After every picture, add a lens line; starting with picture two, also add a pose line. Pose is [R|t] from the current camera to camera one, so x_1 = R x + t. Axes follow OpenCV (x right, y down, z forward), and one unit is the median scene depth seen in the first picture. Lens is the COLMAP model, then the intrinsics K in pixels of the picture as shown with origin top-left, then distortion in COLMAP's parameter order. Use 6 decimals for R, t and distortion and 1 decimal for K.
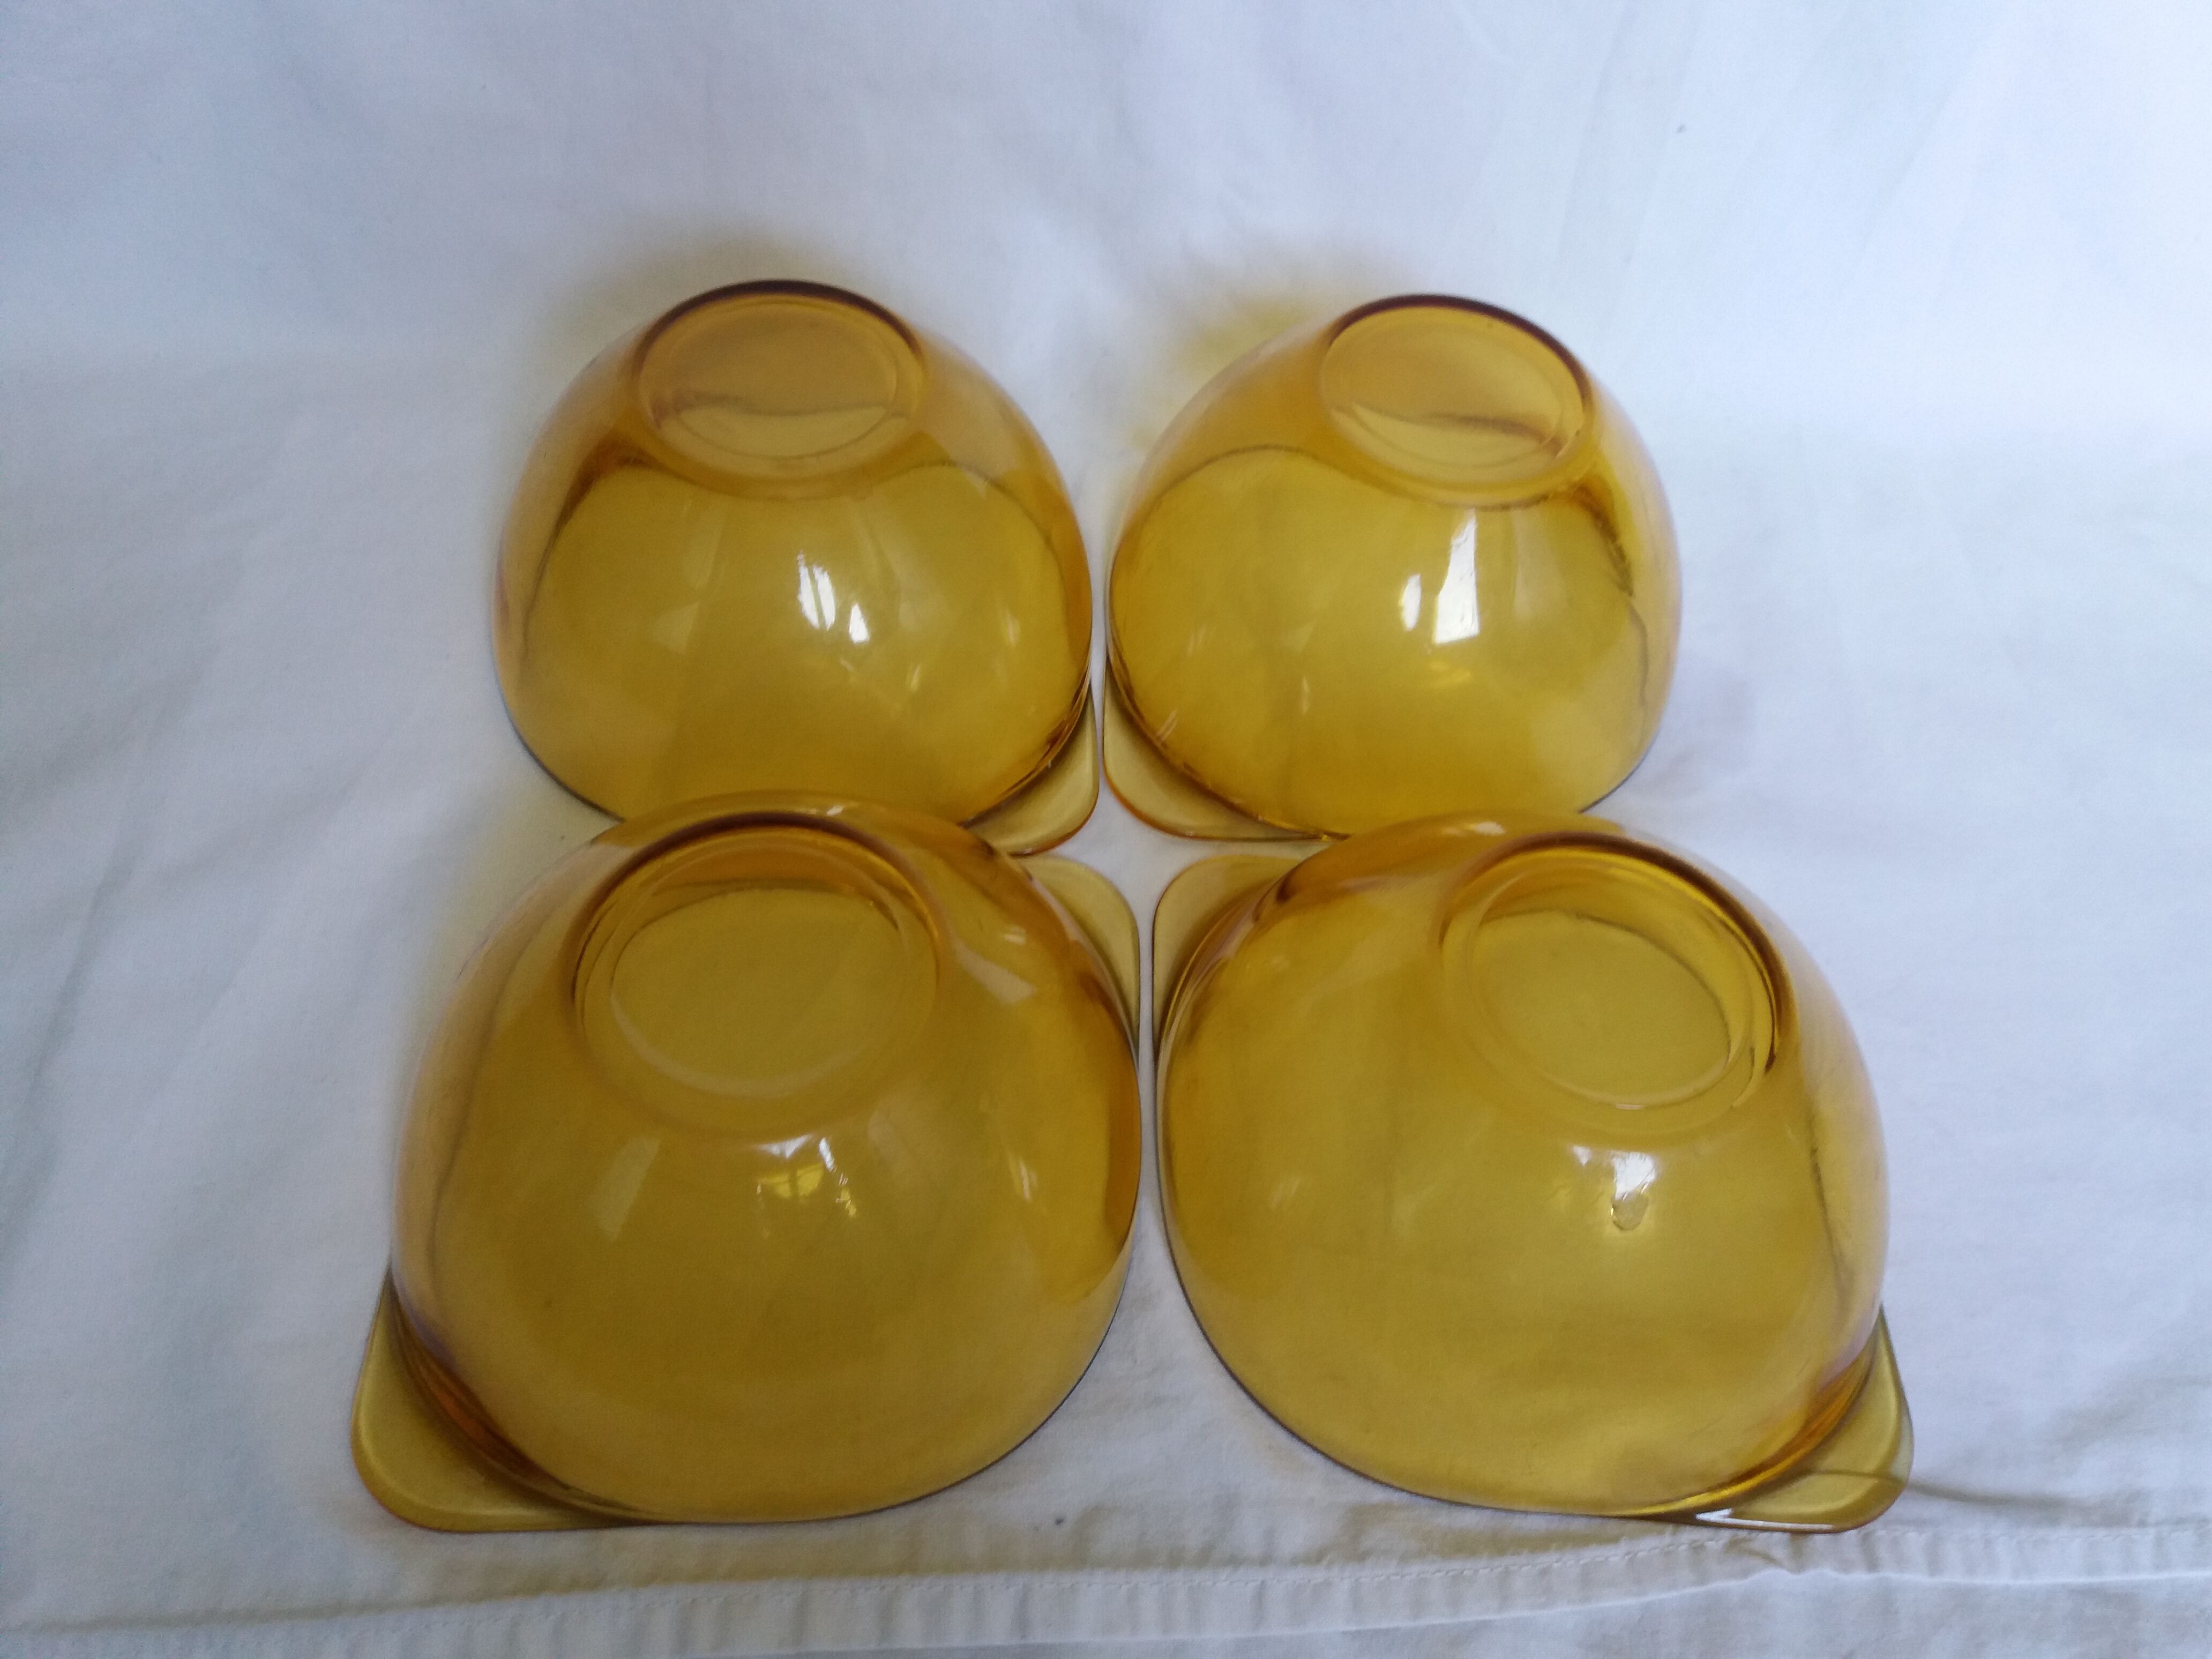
lens RADIAL K [[1803.7, 0, 1106.0], [0, 1803.7, 829.5], [0, 0, 1]] dist [0.004400, -0.027196]
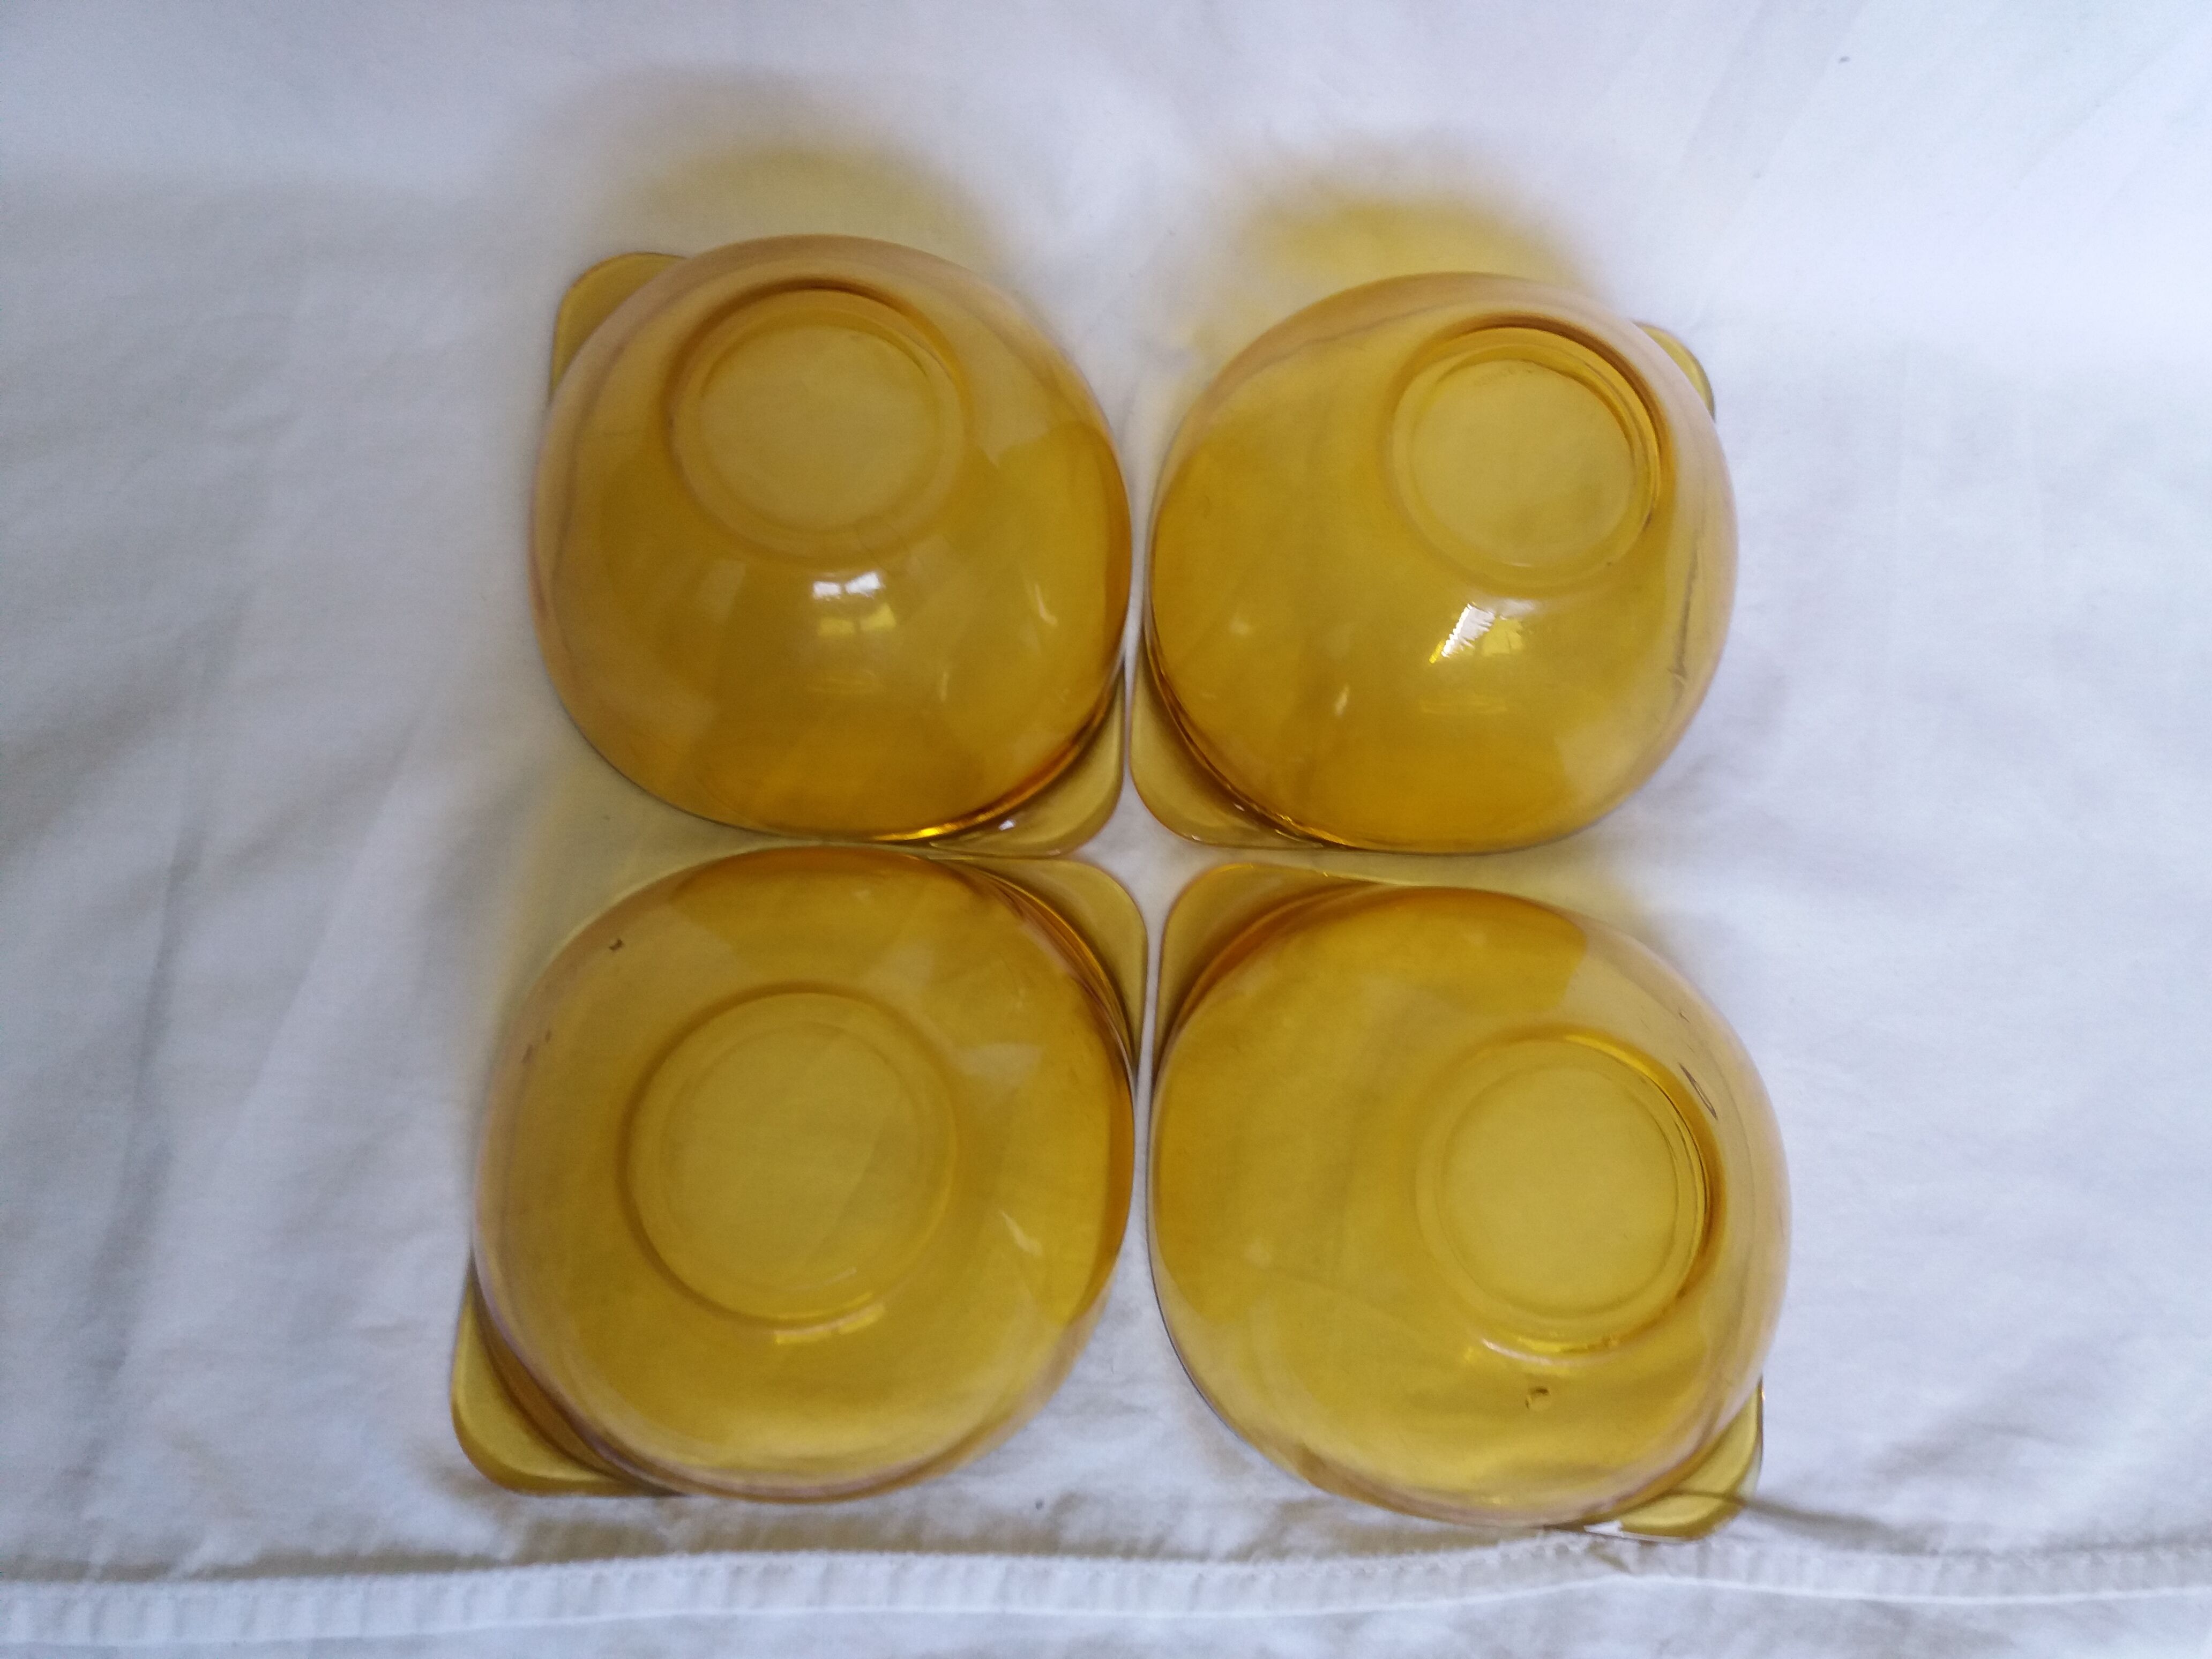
lens RADIAL K [[1803.7, 0, 1106.0], [0, 1803.7, 829.5], [0, 0, 1]] dist [0.004400, -0.027196]
pose [[0.997100, 0.076060, 0.002382, -0.017930], [-0.071233, 0.921905, 0.380811, -0.490361], [0.026768, -0.379877, 0.924650, 0.051836]]
